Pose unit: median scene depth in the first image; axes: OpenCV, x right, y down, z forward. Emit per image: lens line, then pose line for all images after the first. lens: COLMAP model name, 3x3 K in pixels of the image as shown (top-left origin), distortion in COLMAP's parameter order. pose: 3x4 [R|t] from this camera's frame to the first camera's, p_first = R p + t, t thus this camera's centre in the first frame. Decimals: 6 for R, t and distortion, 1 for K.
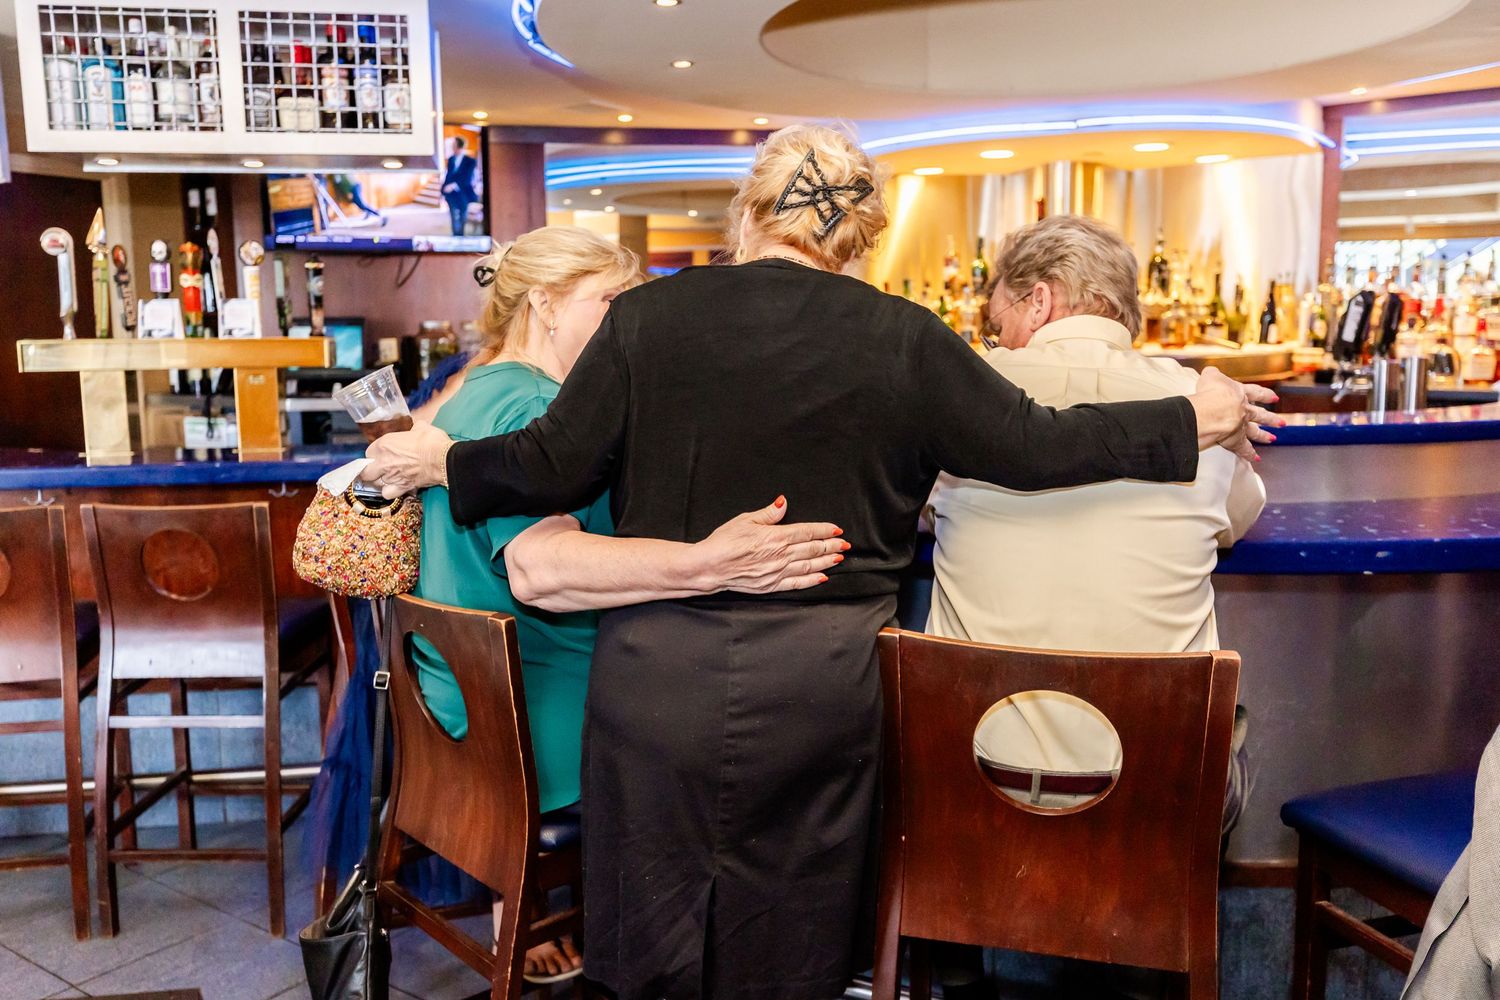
lens RADIAL K [[1257.5, 0, 739.3], [0, 1257.5, 495.9], [0, 0, 1]] dist [0.007810, 0.007743]
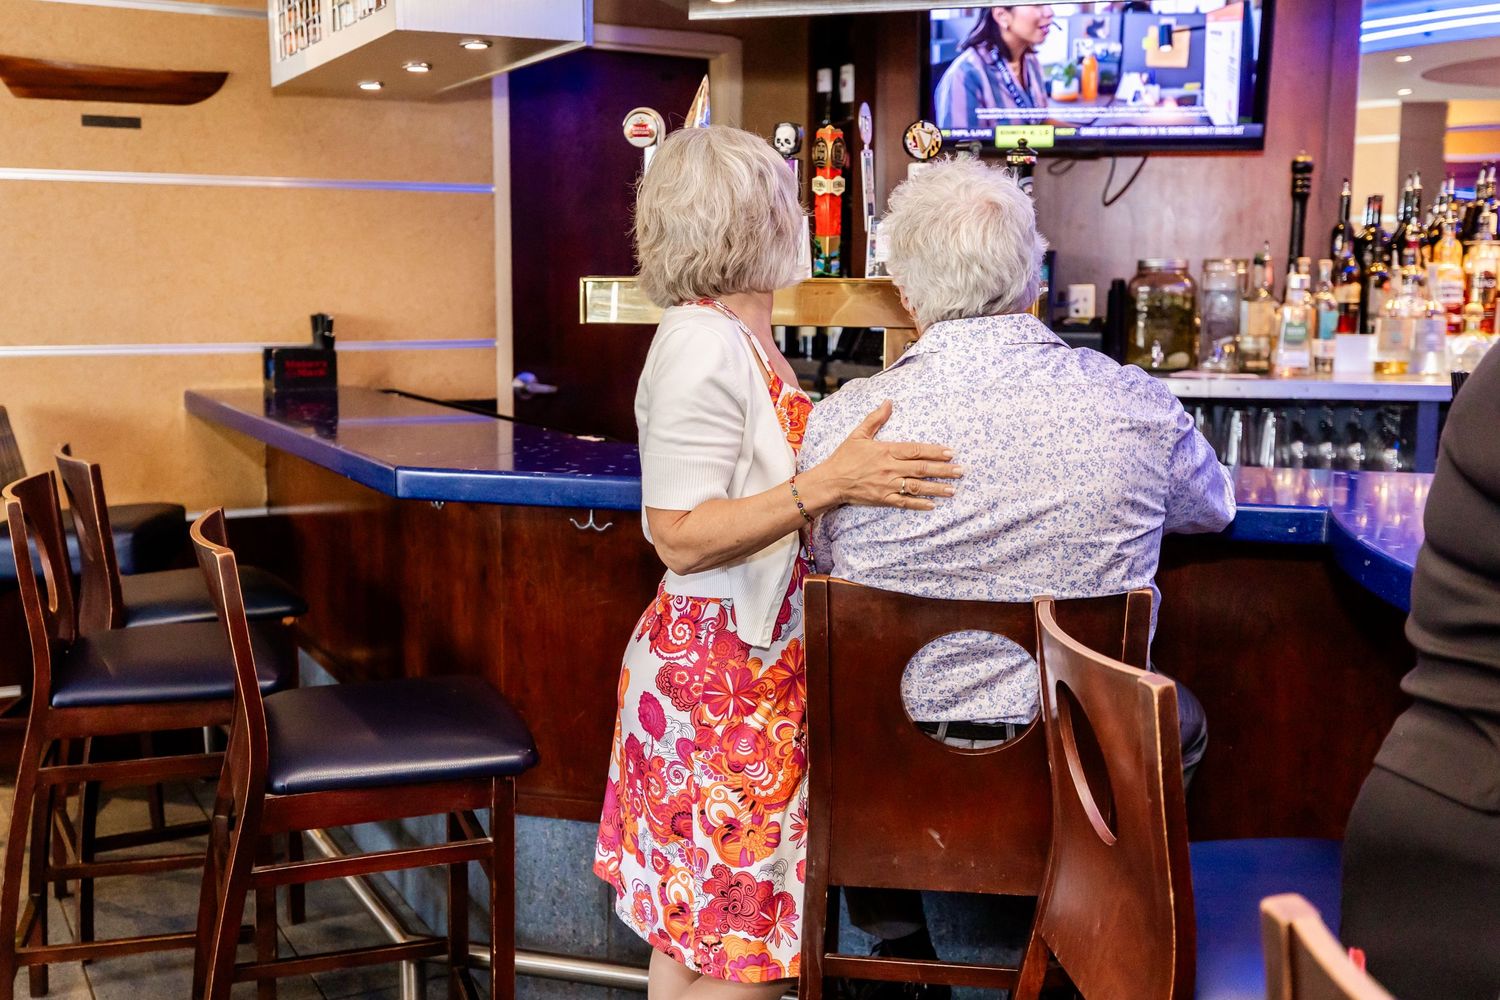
lens RADIAL K [[1504.1, 0, 754.0], [0, 1504.1, 498.7], [0, 0, 1]] dist [0.000539, 0.000000]
pose [[0.910436, 0.076894, -0.406440, -0.111503], [-0.069835, 0.997039, 0.032195, -0.027207], [0.407712, -0.000928, 0.913110, 0.220358]]
